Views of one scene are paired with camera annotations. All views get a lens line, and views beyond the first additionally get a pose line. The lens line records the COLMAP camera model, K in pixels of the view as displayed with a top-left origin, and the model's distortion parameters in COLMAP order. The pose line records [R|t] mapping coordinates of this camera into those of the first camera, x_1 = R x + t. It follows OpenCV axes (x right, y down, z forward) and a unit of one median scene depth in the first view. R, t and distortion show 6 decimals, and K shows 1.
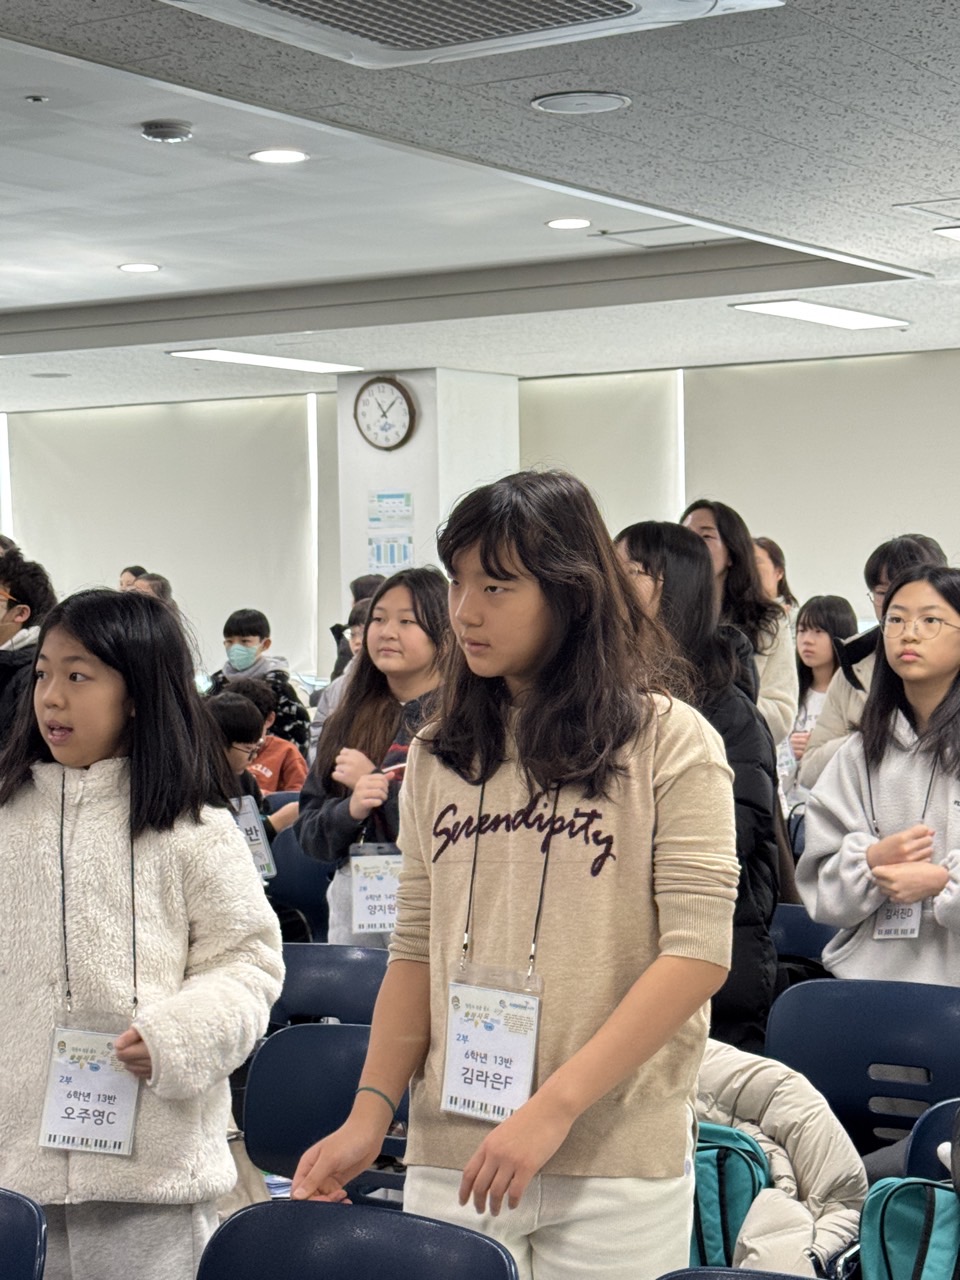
lens RADIAL K [[2325.5, 0, 478.8], [0, 2325.5, 633.8], [0, 0, 1]] dist [0.130550, 0.000000]
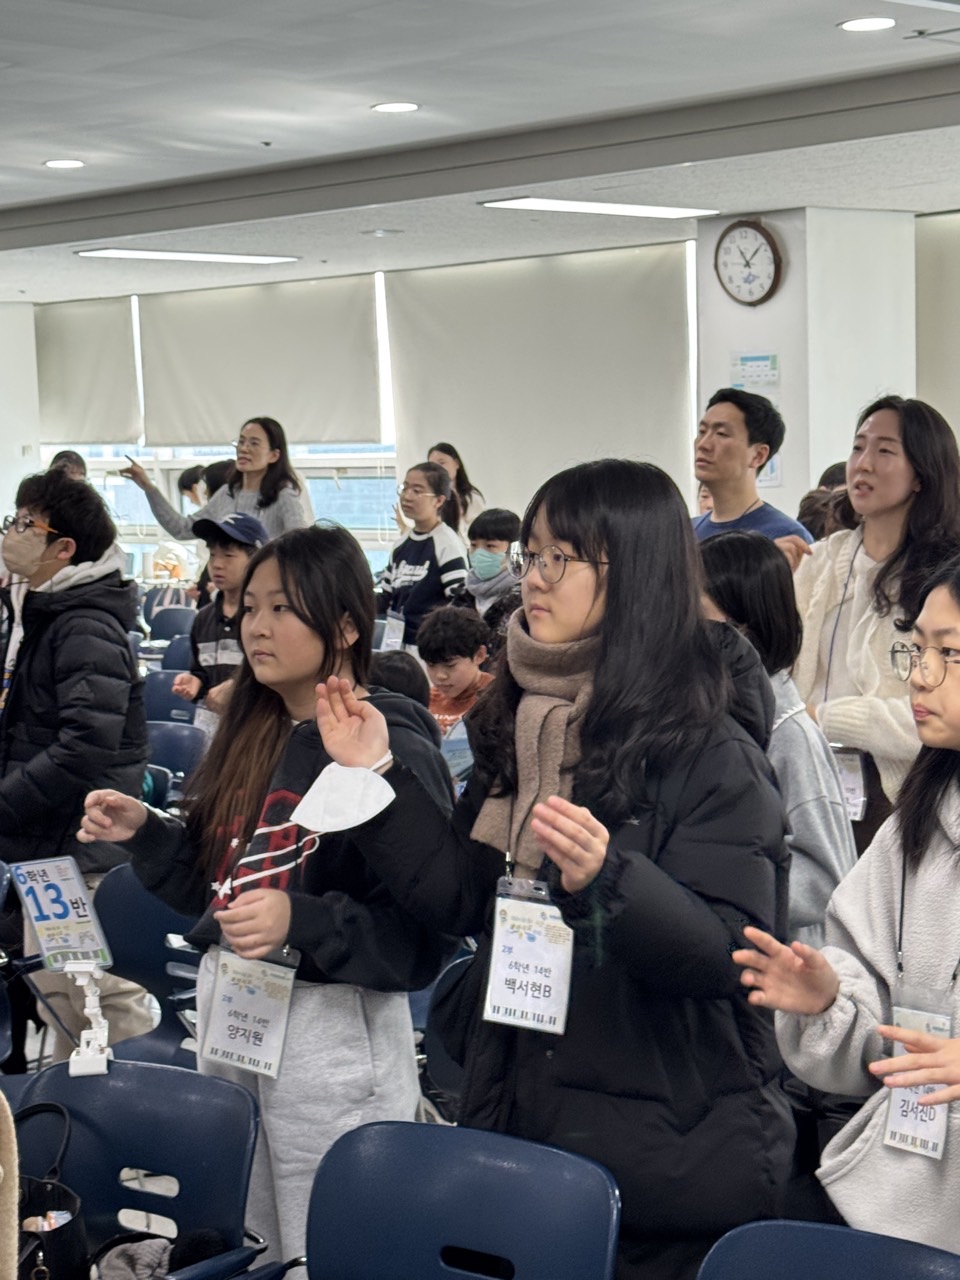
lens RADIAL K [[2325.5, 0, 480.2], [0, 2325.5, 641.8], [0, 0, 1]] dist [0.130550, 0.000000]
pose [[0.972897, 0.009574, -0.231039, 0.066244], [0.007014, 0.997461, 0.070871, -0.016009], [0.231131, -0.070571, 0.970360, 0.119275]]
